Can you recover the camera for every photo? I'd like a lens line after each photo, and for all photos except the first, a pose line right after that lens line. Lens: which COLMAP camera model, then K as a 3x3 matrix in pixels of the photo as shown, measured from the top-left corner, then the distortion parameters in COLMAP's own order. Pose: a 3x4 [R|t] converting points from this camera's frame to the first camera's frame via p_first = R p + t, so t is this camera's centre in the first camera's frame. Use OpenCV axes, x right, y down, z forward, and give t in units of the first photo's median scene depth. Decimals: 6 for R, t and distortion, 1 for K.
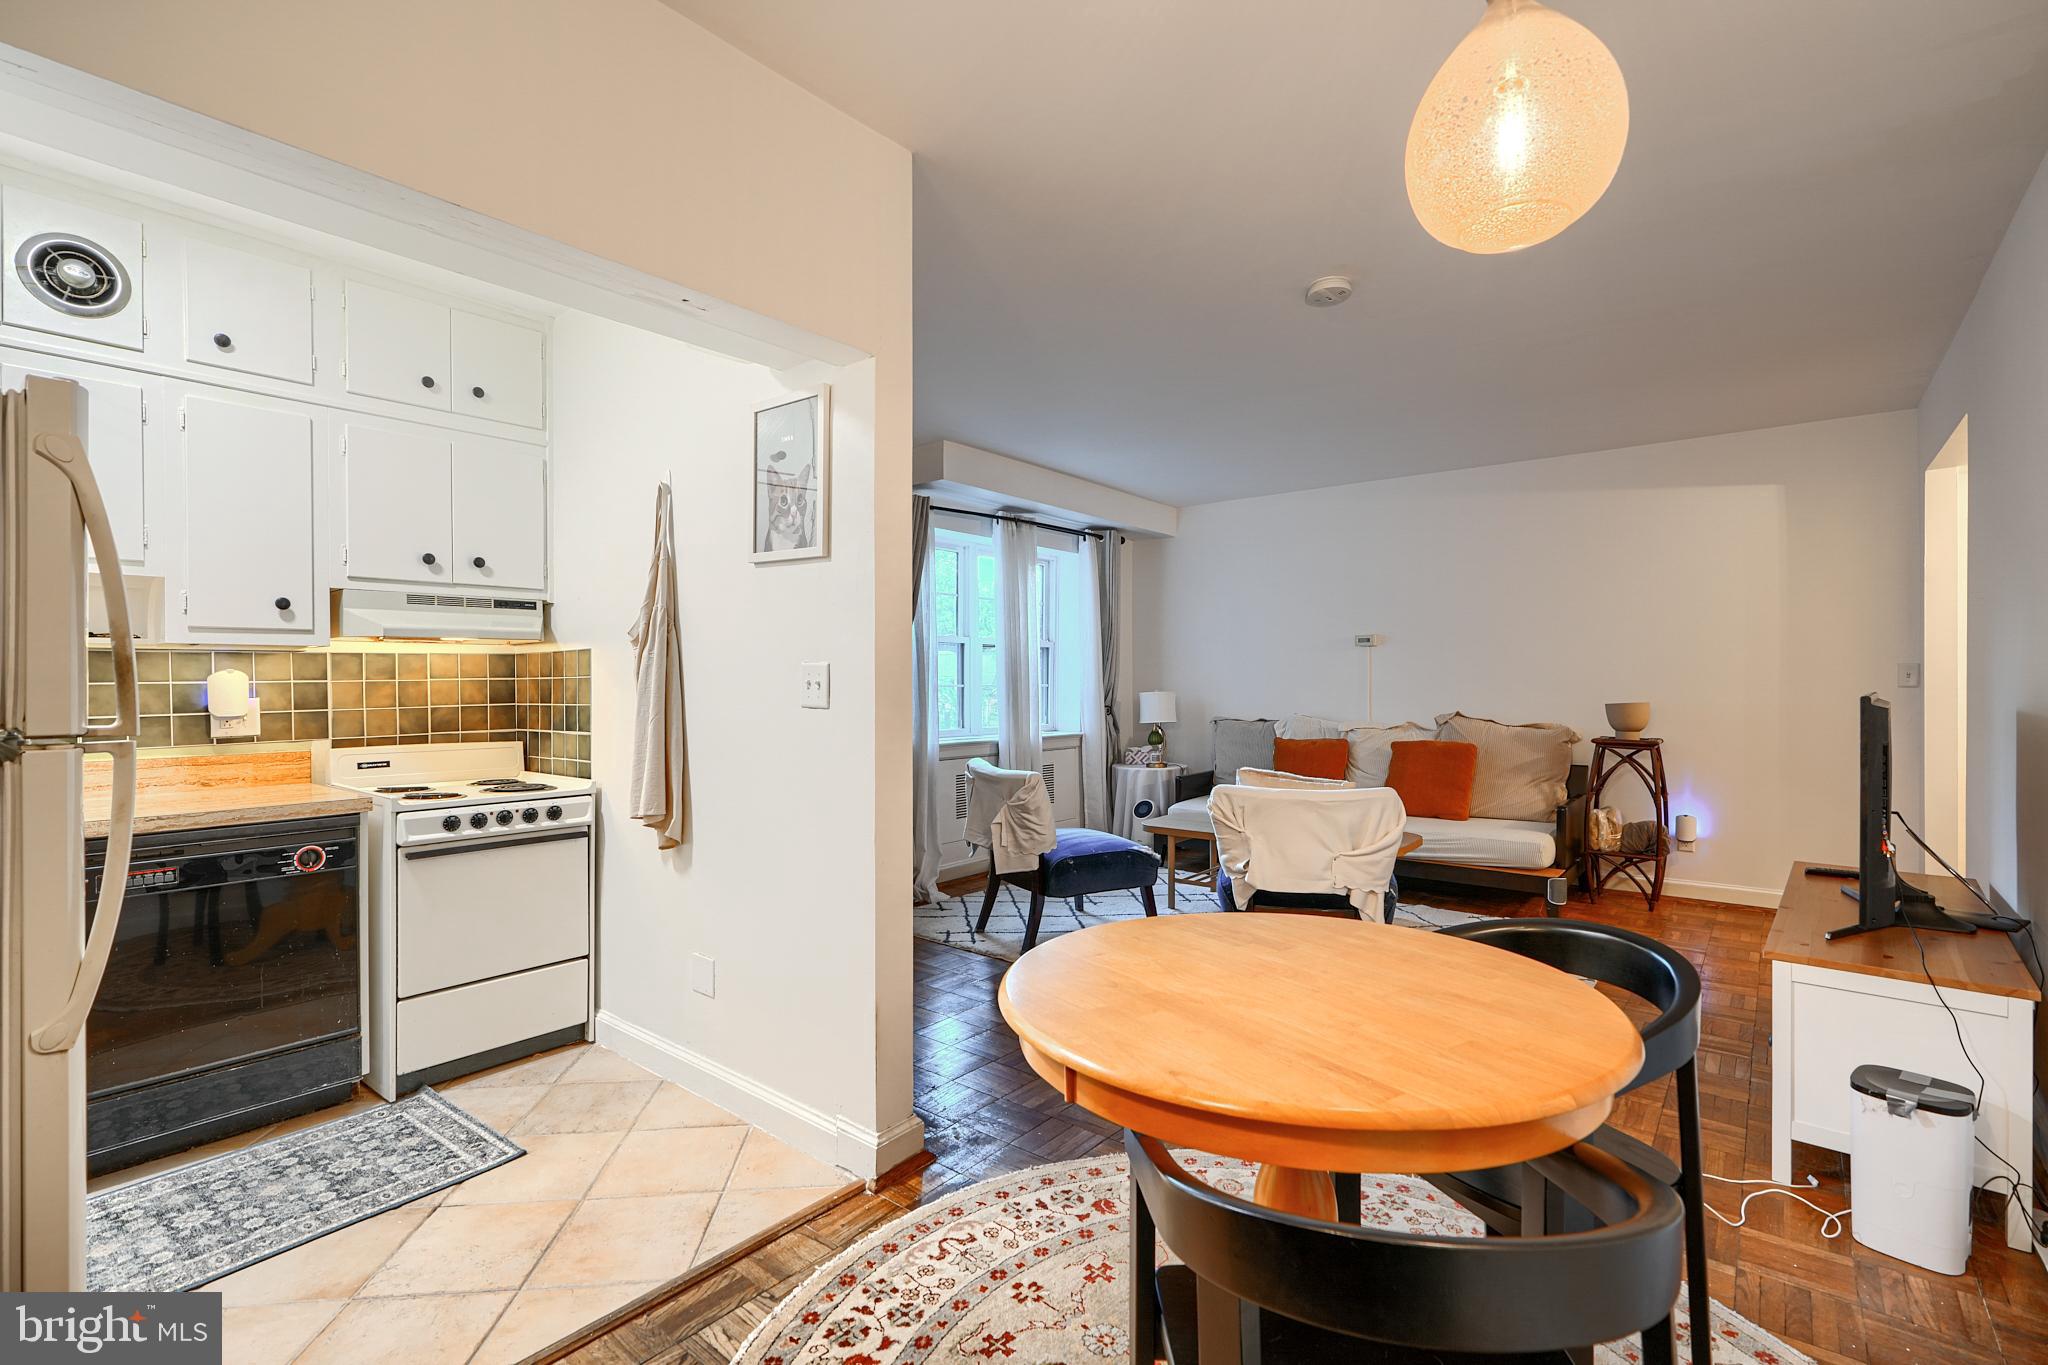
lens RADIAL K [[923.4, 0, 1025.4], [0, 923.4, 679.8], [0, 0, 1]] dist [-0.002149, 0.000126]
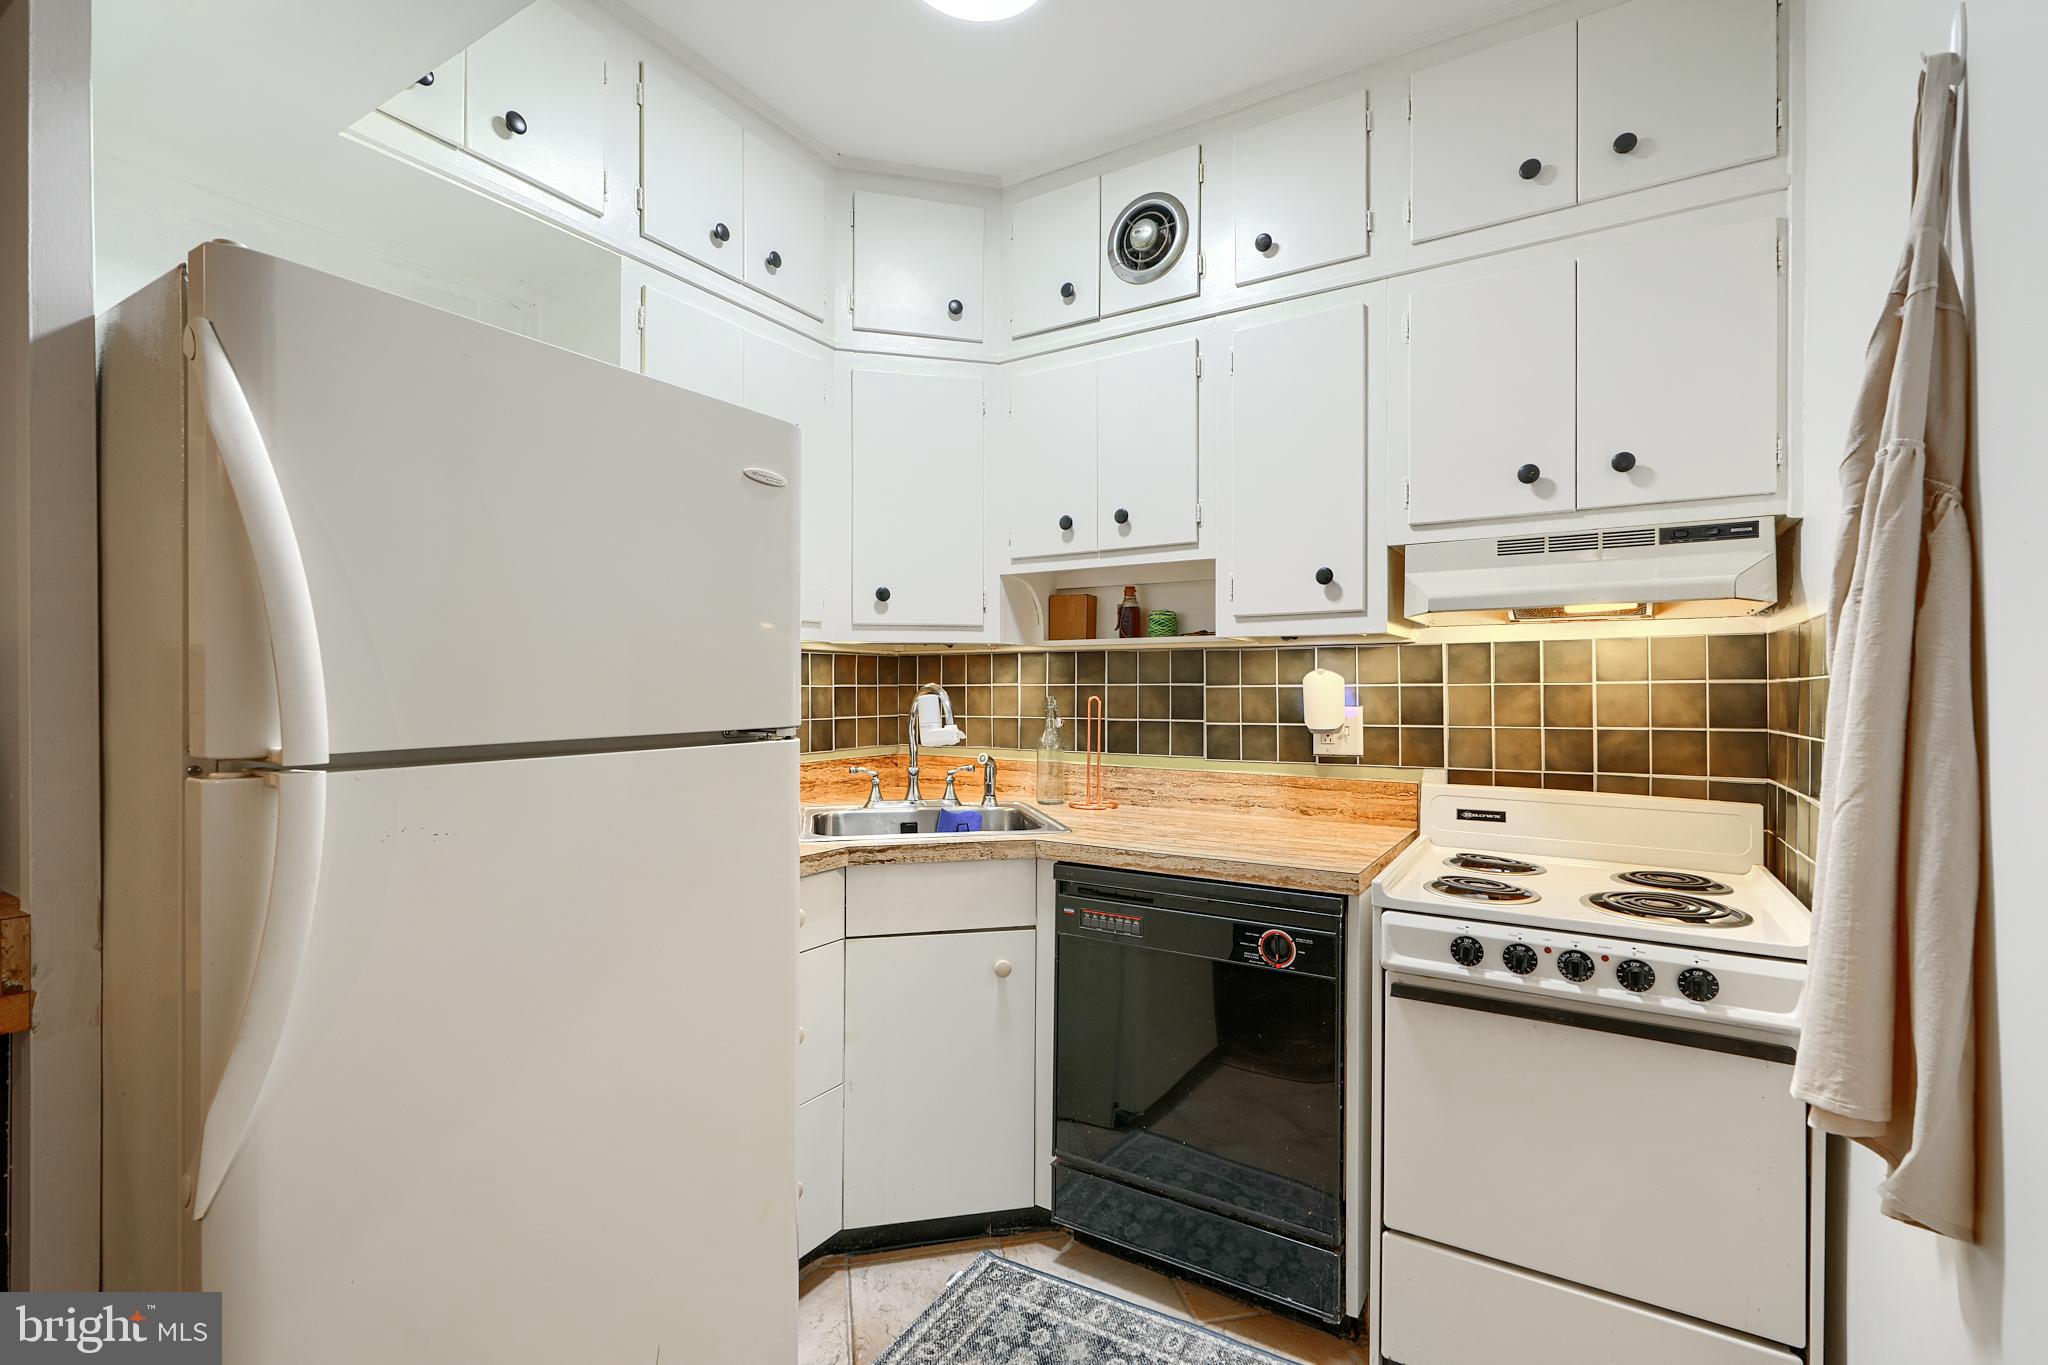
lens RADIAL K [[923.4, 0, 1022.7], [0, 923.4, 684.9], [0, 0, 1]] dist [-0.002149, 0.000126]
pose [[0.128752, 0.001549, -0.991676, -0.113785], [-0.003185, 0.999994, 0.001149, 0.001852], [0.991672, 0.003011, 0.128756, 0.613978]]
